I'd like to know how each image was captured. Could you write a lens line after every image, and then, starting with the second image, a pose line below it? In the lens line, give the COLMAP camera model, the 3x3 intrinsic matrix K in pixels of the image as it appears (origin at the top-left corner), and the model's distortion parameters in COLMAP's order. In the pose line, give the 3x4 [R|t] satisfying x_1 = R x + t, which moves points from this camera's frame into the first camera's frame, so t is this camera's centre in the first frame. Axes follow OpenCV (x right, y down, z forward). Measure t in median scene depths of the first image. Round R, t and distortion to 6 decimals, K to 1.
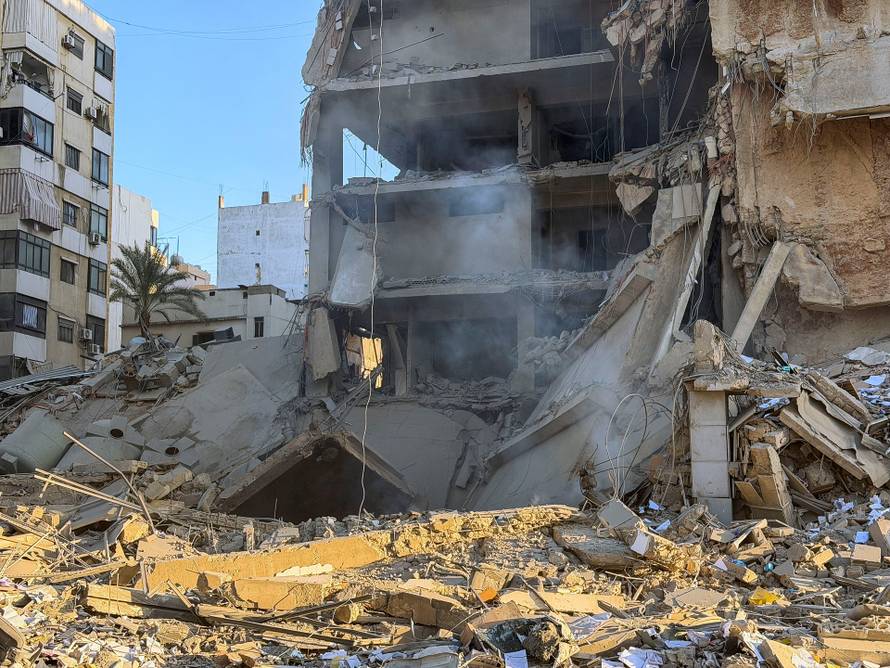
lens RADIAL K [[1230.3, 0, 445.0], [0, 1230.3, 334.0], [0, 0, 1]] dist [0.241343, -0.619491]
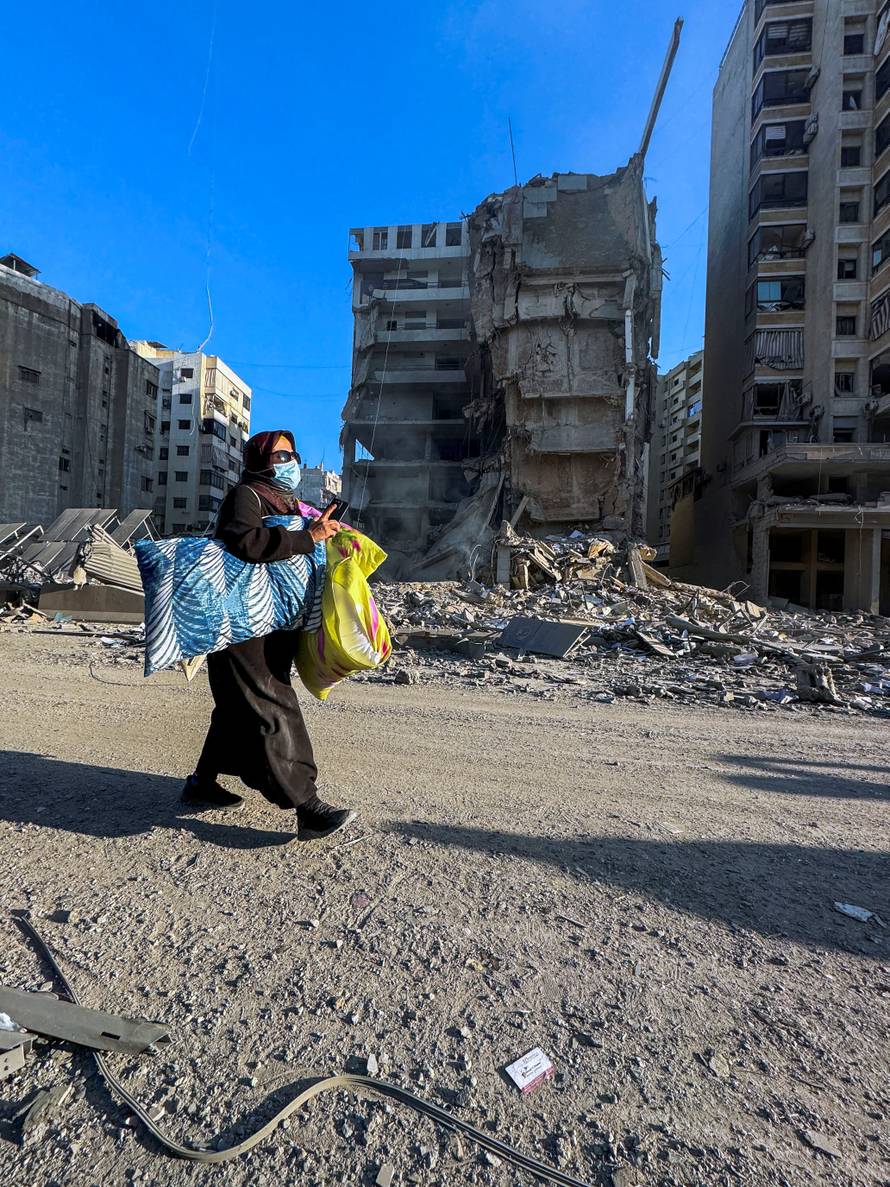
lens RADIAL K [[474.2, 0, 445.0], [0, 474.2, 593.5], [0, 0, 1]] dist [-0.002641, -0.000072]
pose [[0.983912, 0.047816, 0.172136, -0.078312], [-0.069793, 0.989827, 0.123978, 0.021896], [-0.164457, -0.133997, 0.977240, -0.041118]]
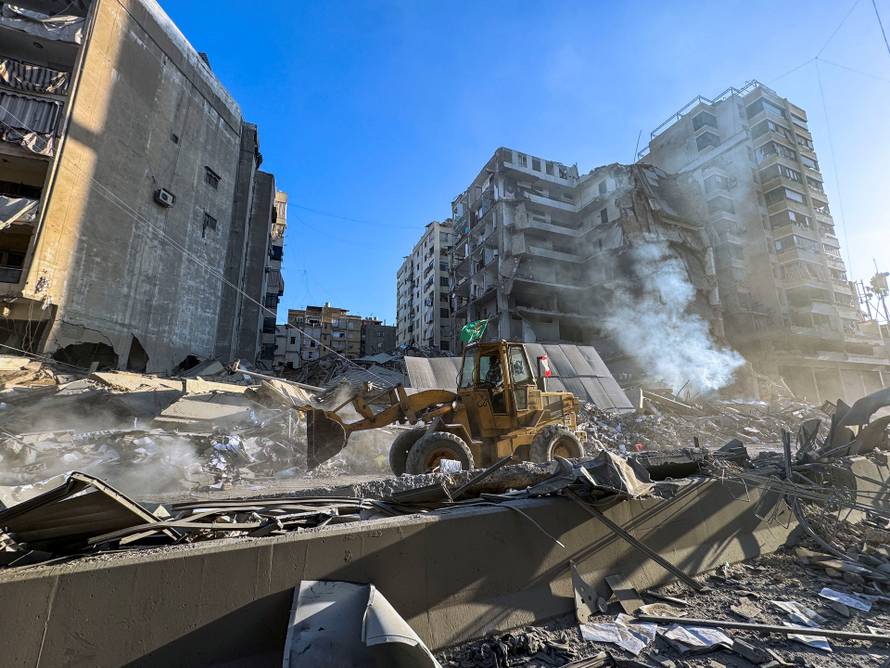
lens RADIAL K [[355.5, 0, 445.0], [0, 355.5, 334.0], [0, 0, 1]] dist [-0.002641, -0.000072]
pose [[0.767778, 0.125409, 0.628323, -1.134443], [-0.083543, 0.991880, -0.095887, 0.080102], [-0.635246, 0.021128, 0.772021, 0.519776]]
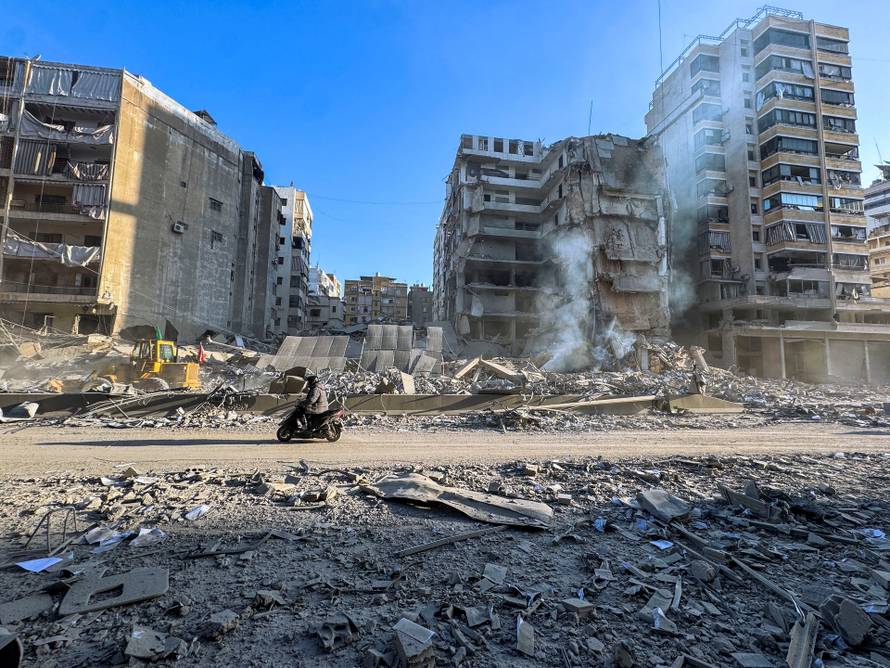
lens RADIAL K [[355.5, 0, 445.0], [0, 355.5, 334.0], [0, 0, 1]] dist [-0.002641, -0.000072]
pose [[0.900758, 0.057011, 0.430564, -0.846733], [-0.081862, 0.995865, 0.039396, -0.004686], [-0.426537, -0.070733, 0.901700, 0.032983]]
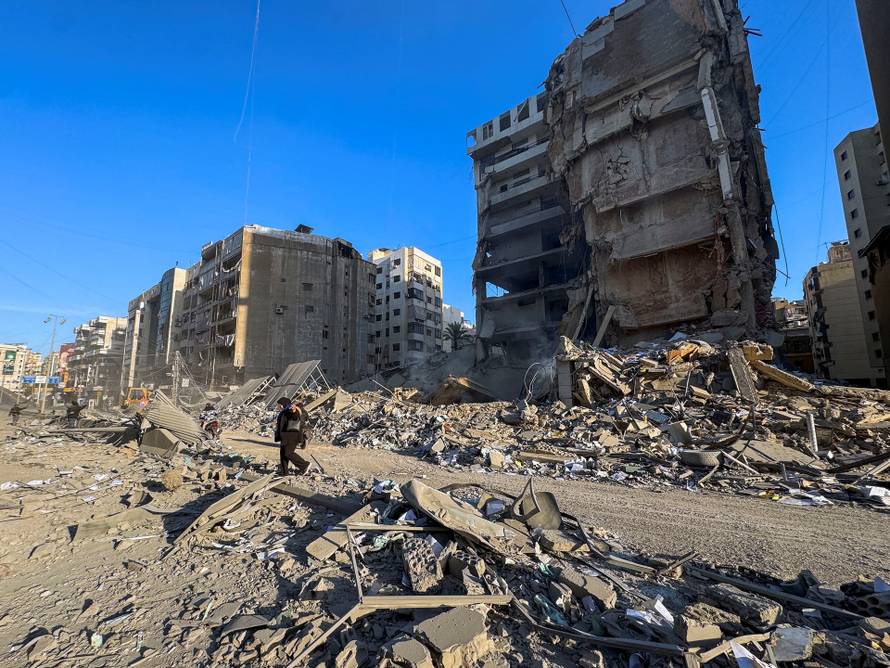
lens RADIAL K [[370.8, 0, 423.8], [0, 370.8, 348.6], [0, 0, 1]] dist [-0.002920, -0.000314]
pose [[0.924077, -0.052654, -0.378563, 0.176624], [0.053773, 0.998524, -0.007624, 0.005362], [0.378406, -0.013312, 0.925544, 0.073238]]
